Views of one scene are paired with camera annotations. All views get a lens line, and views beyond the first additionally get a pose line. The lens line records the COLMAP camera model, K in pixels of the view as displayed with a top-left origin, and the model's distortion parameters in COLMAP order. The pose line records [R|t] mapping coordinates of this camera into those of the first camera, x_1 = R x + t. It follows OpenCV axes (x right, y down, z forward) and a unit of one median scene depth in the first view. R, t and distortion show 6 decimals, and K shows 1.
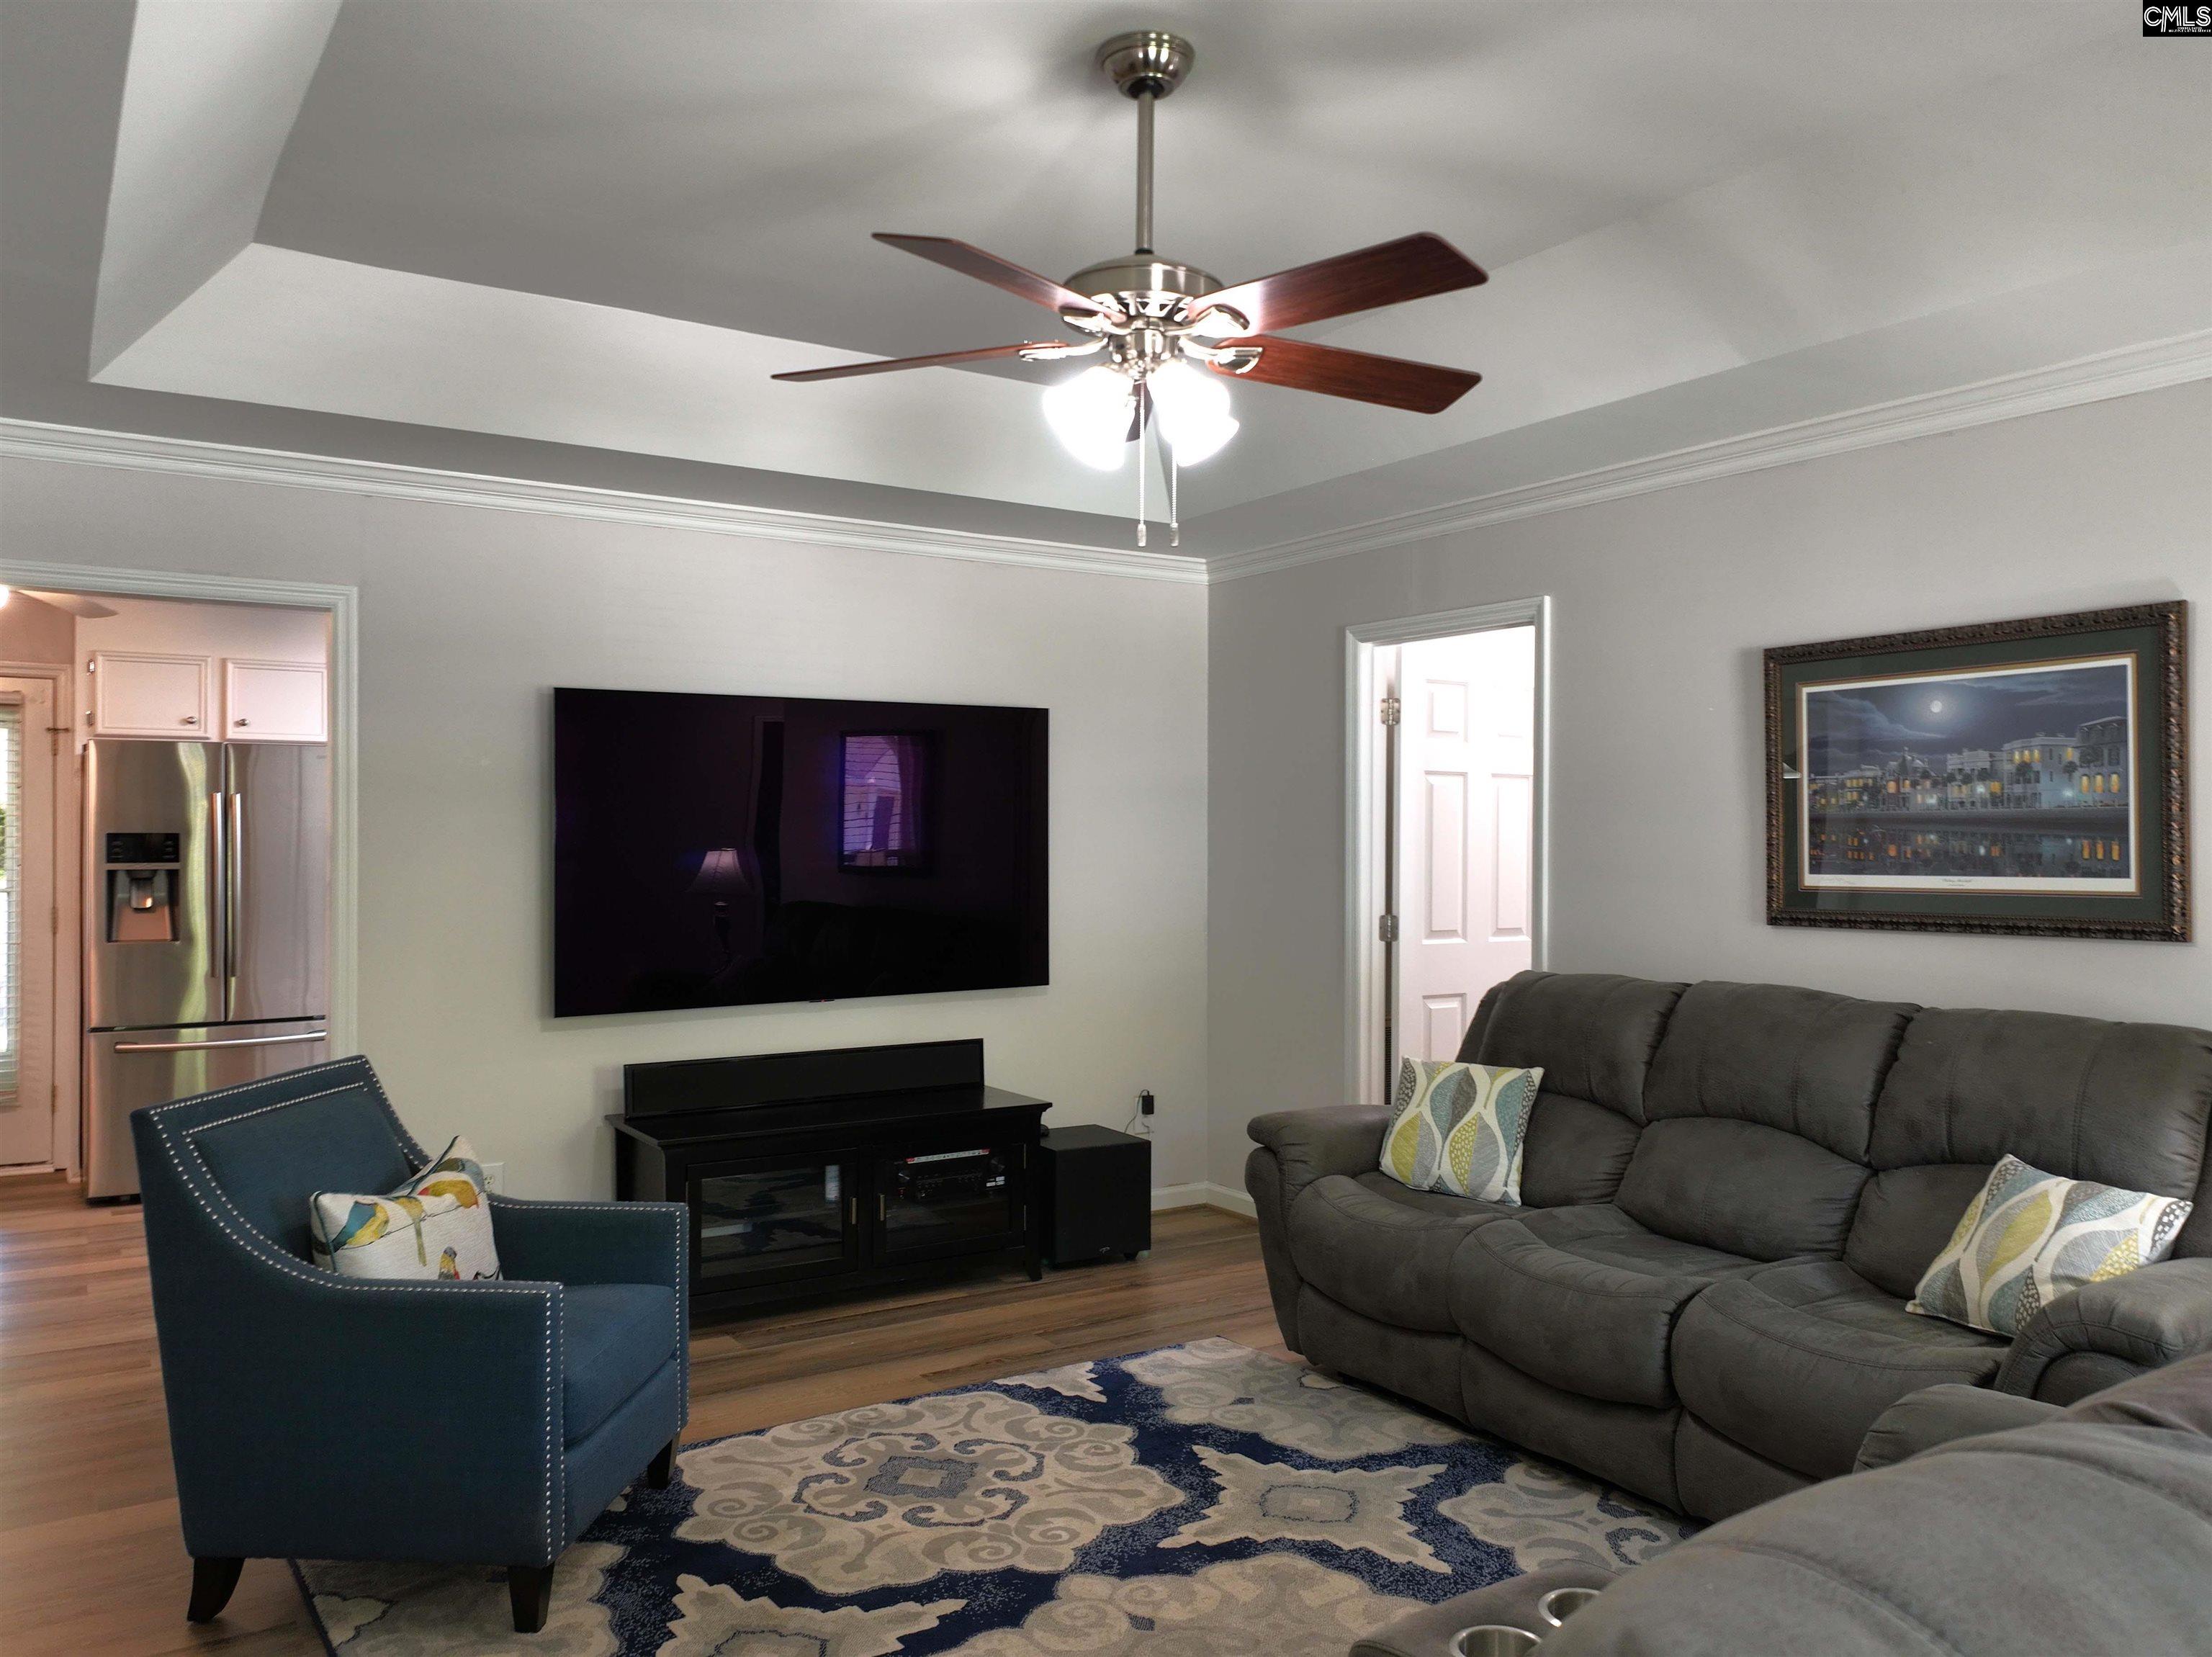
lens RADIAL K [[1661.2, 0, 1106.0], [0, 1661.2, 828.5], [0, 0, 1]] dist [0.001091, 0.001328]
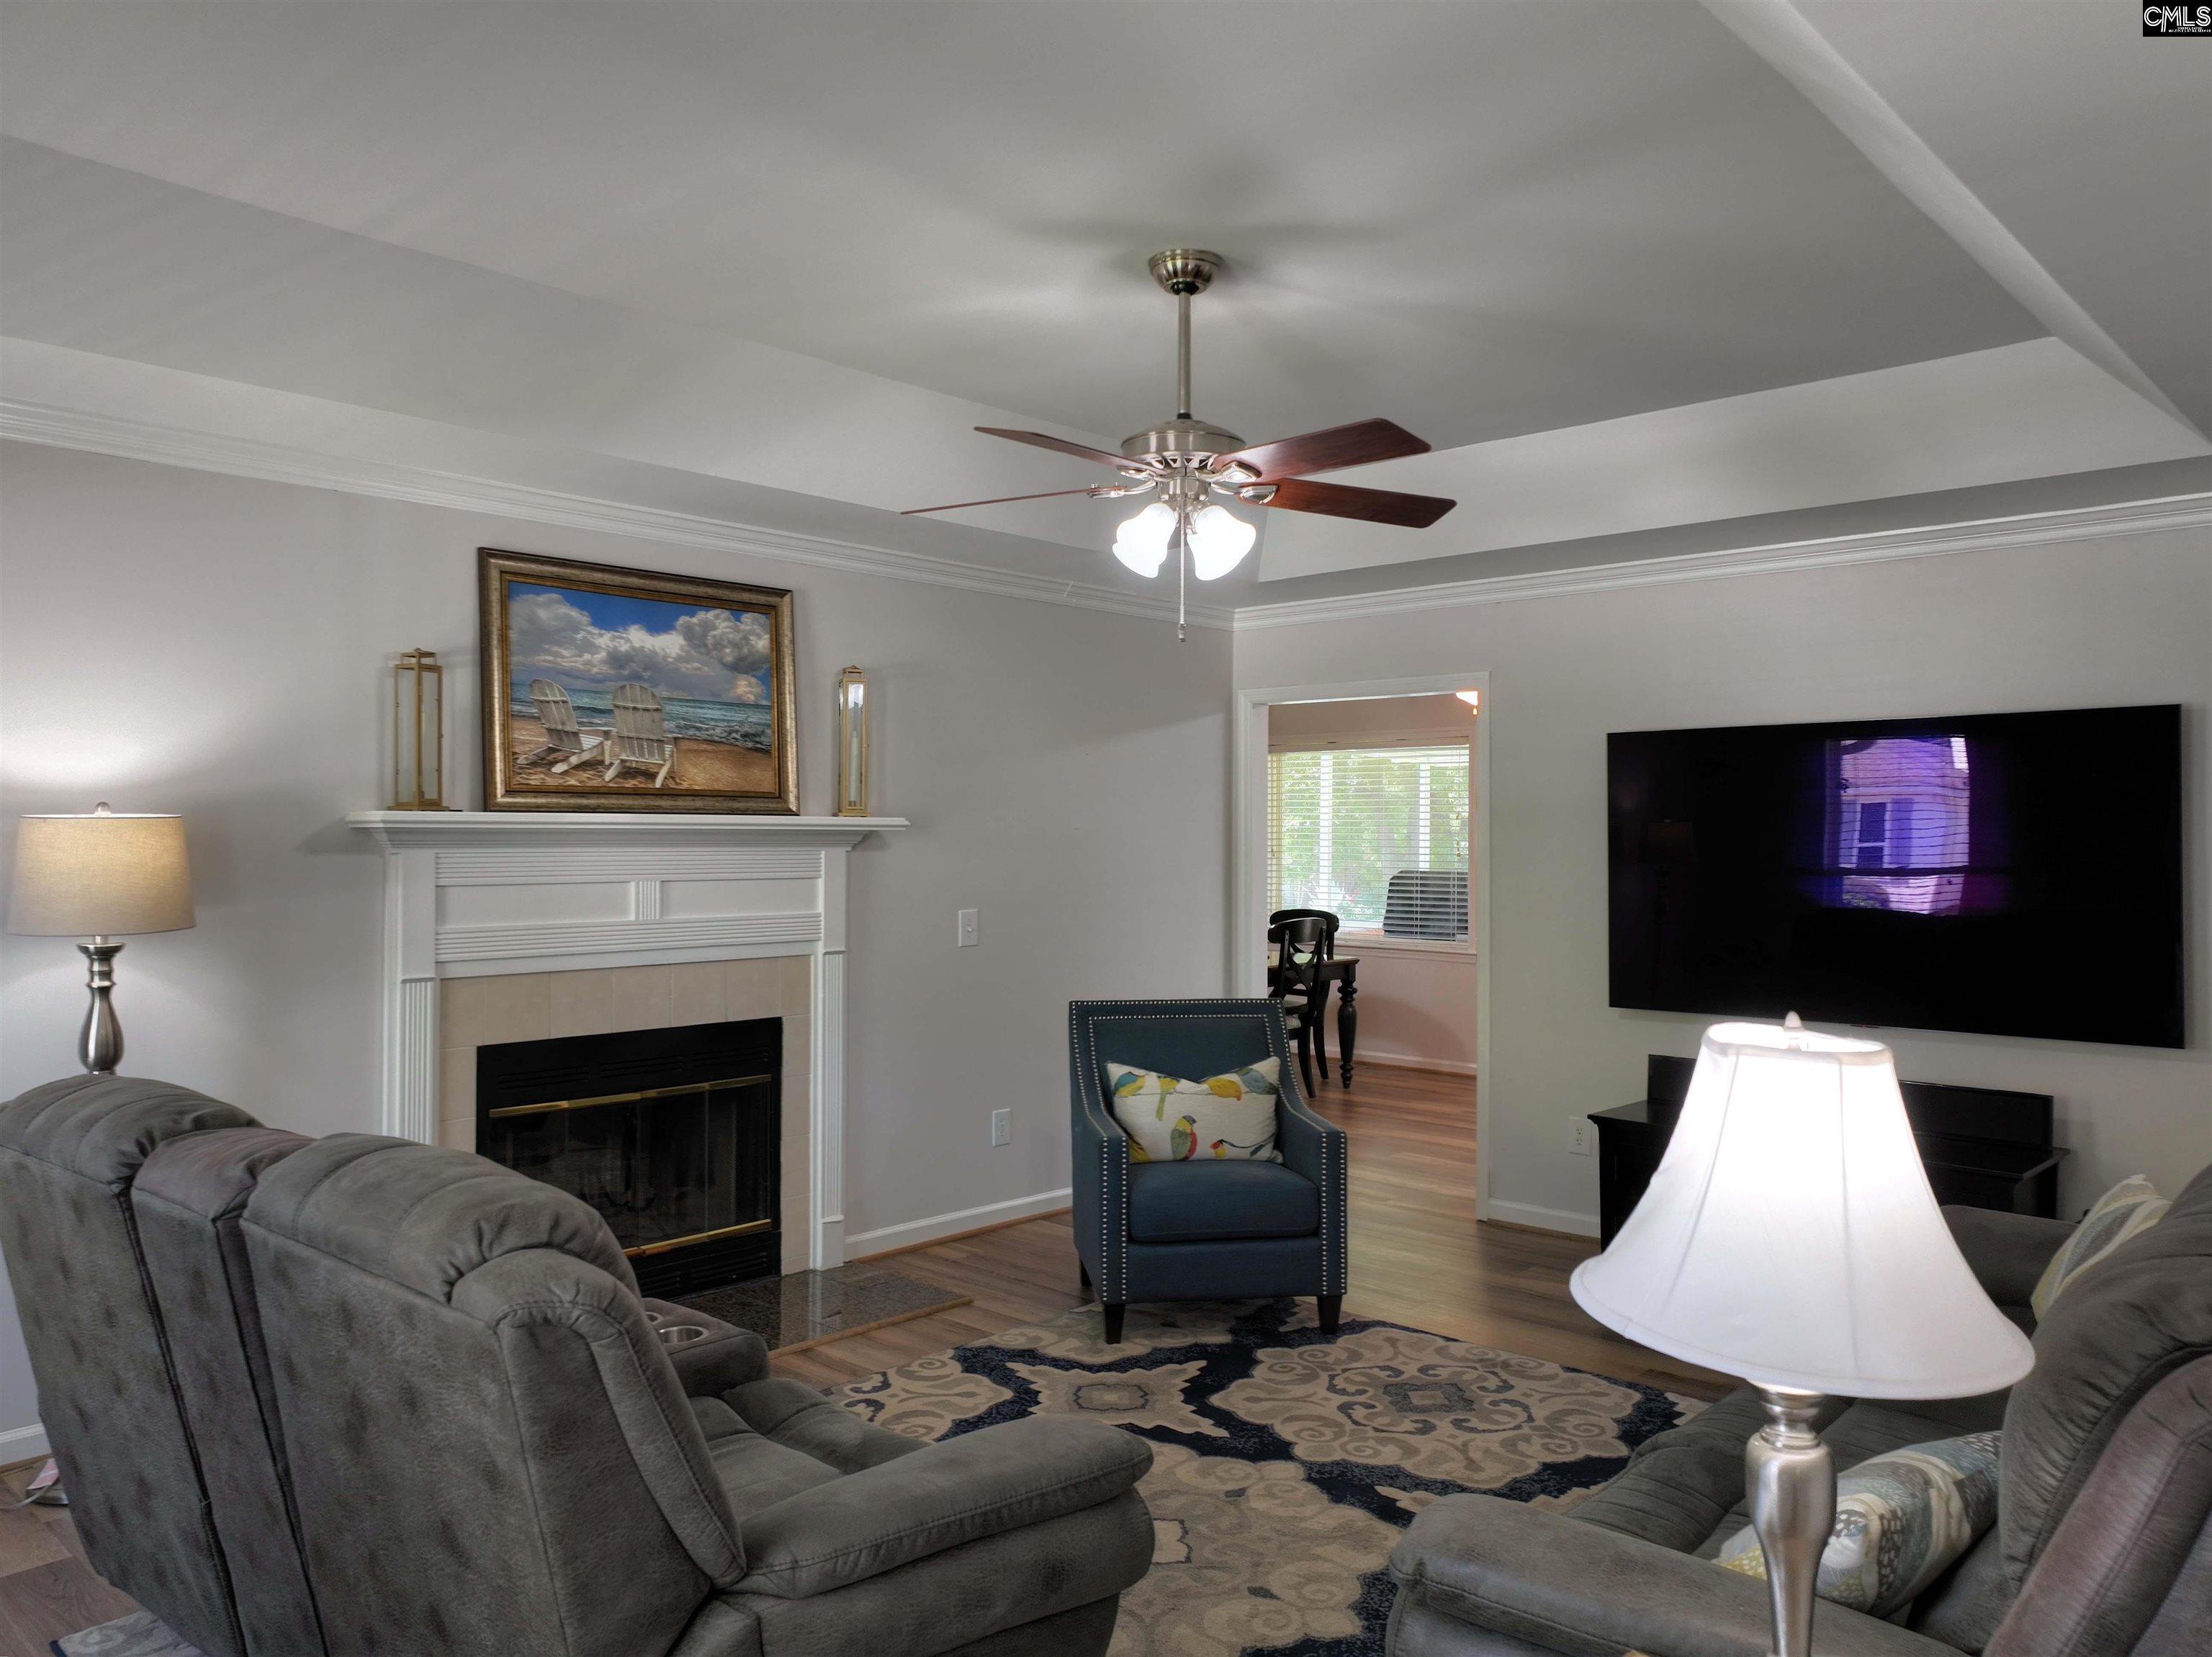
lens RADIAL K [[1570.2, 0, 1118.9], [0, 1570.2, 823.7], [0, 0, 1]] dist [0.006378, 0.007085]
pose [[0.238476, -0.008740, -0.971109, 0.928738], [0.000987, 0.999961, -0.008757, -0.013026], [0.971148, 0.001130, 0.238475, 0.507808]]
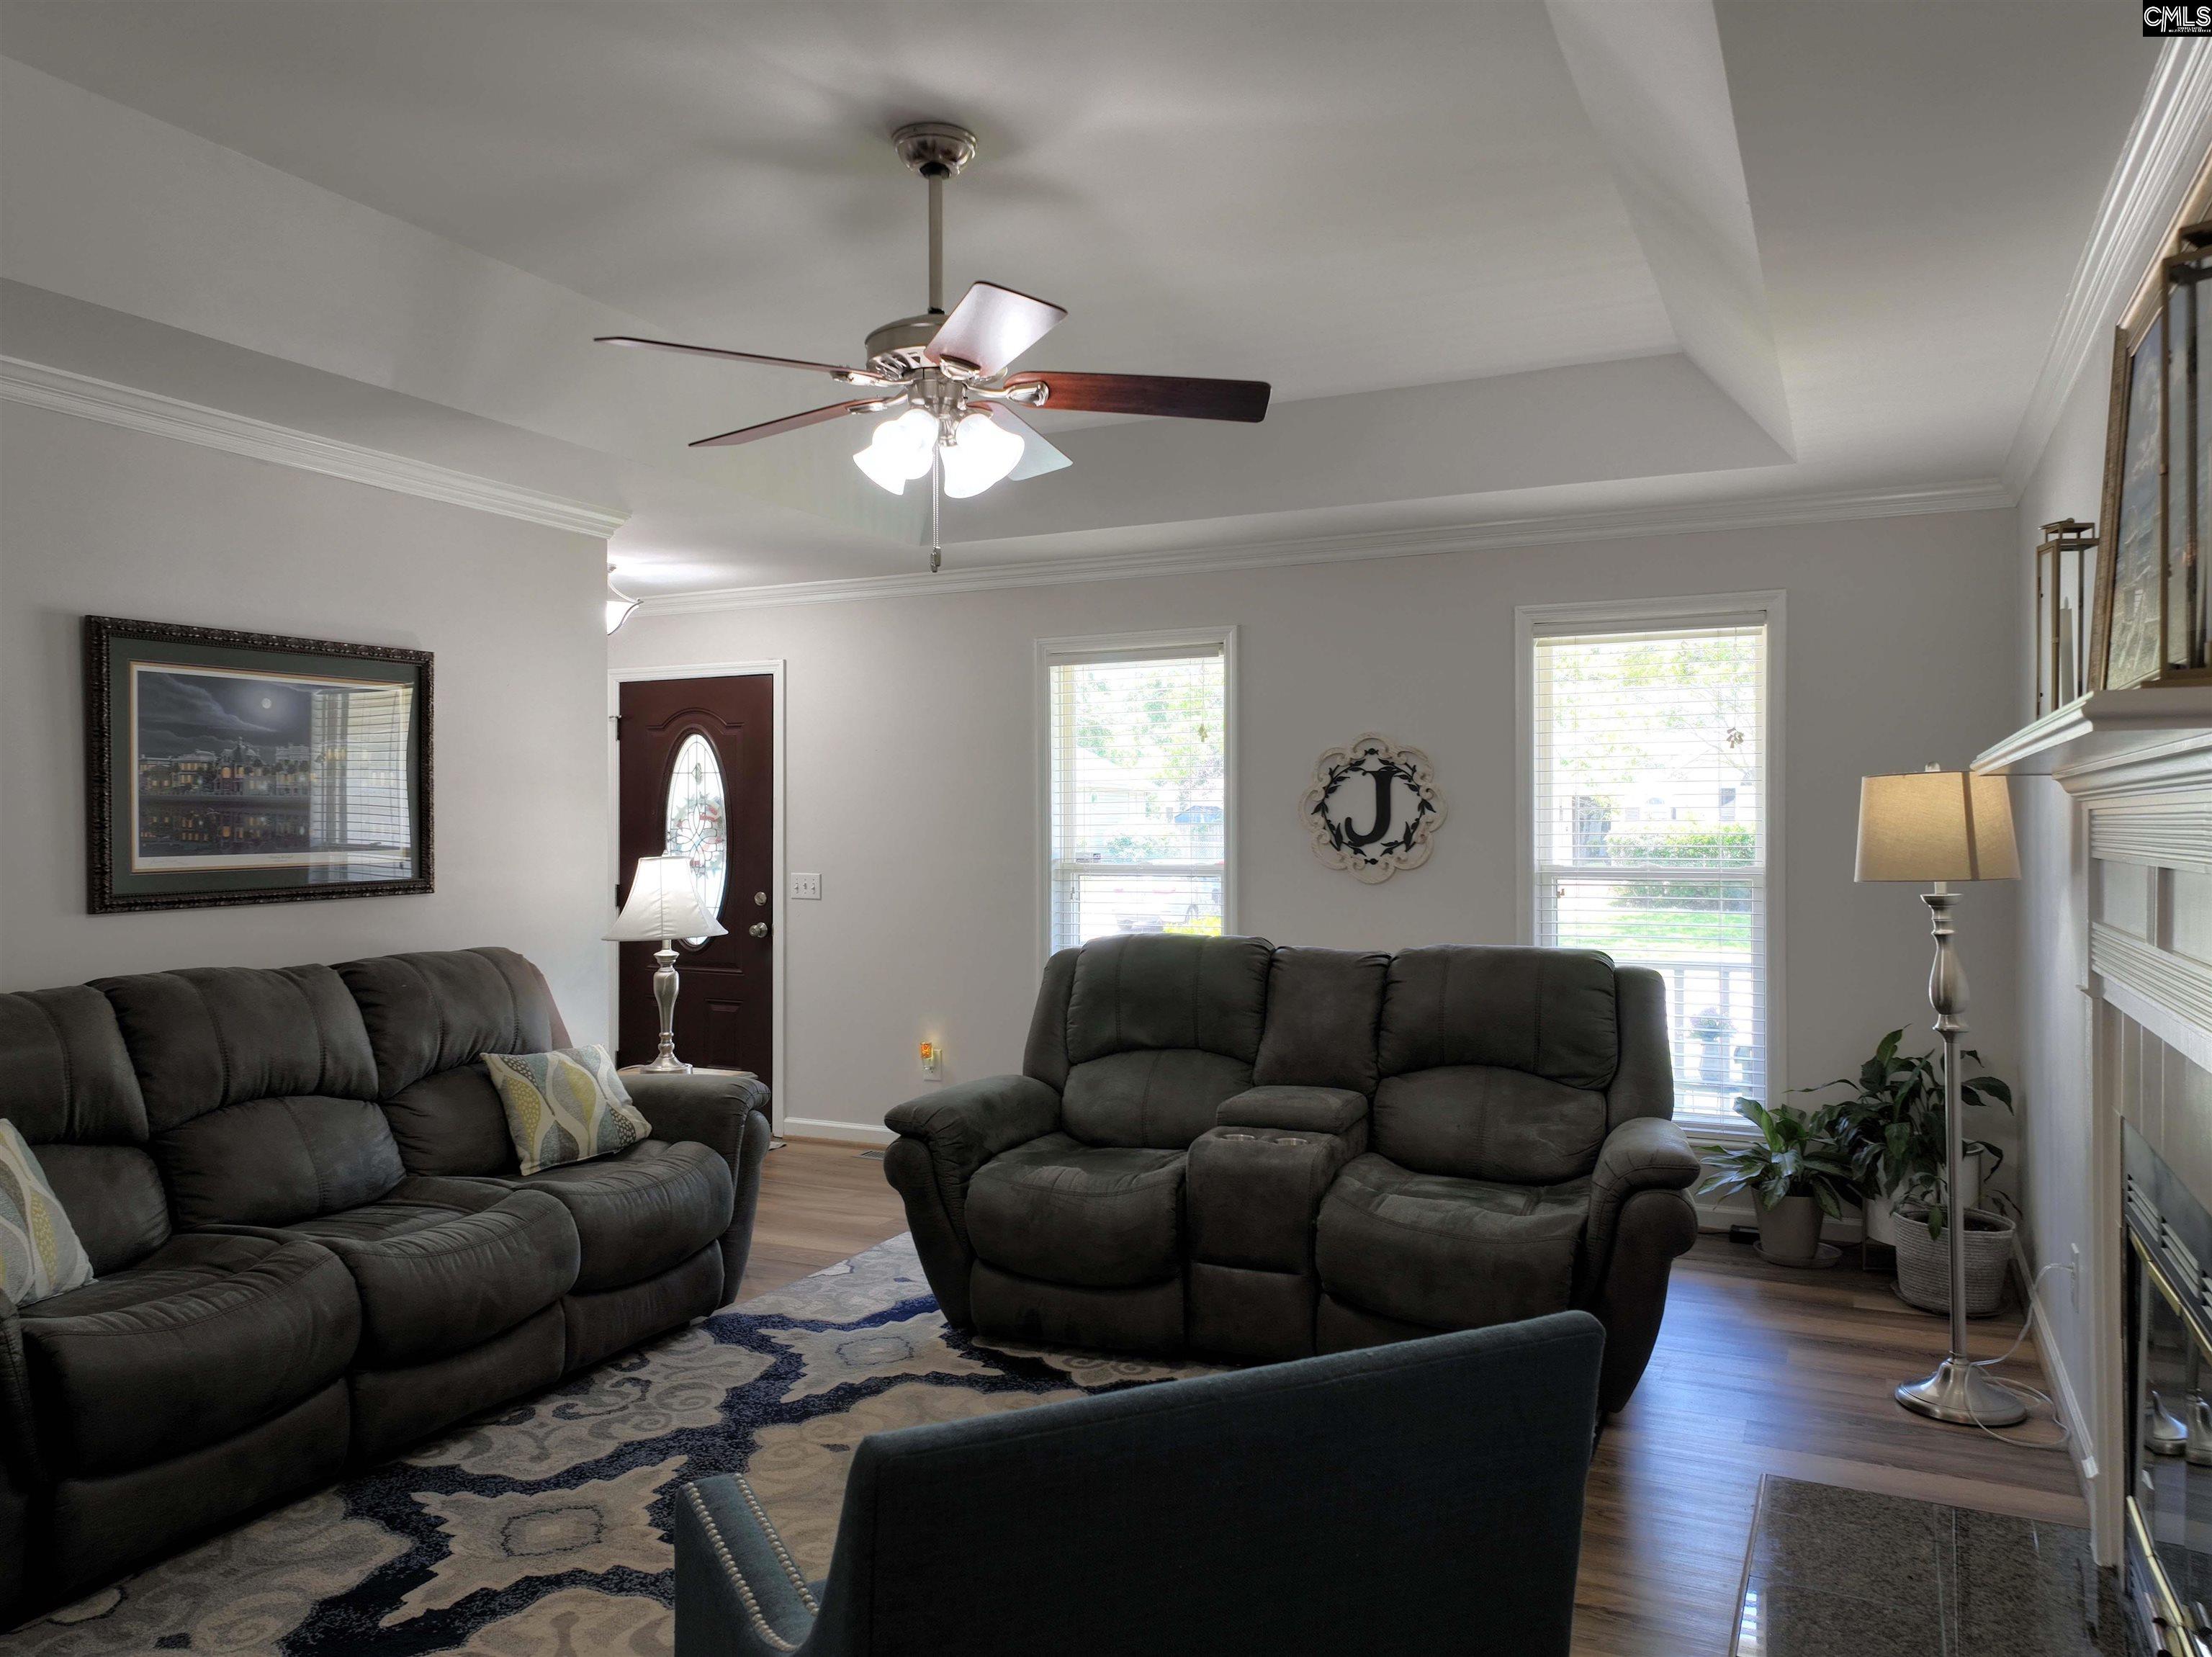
lens RADIAL K [[1570.2, 0, 1118.9], [0, 1570.2, 823.7], [0, 0, 1]] dist [0.006378, 0.007085]
pose [[-0.517087, -0.001025, 0.855932, -0.758539], [-0.002825, 0.999996, -0.000509, 0.007633], [-0.855928, -0.002681, -0.517087, 1.124830]]
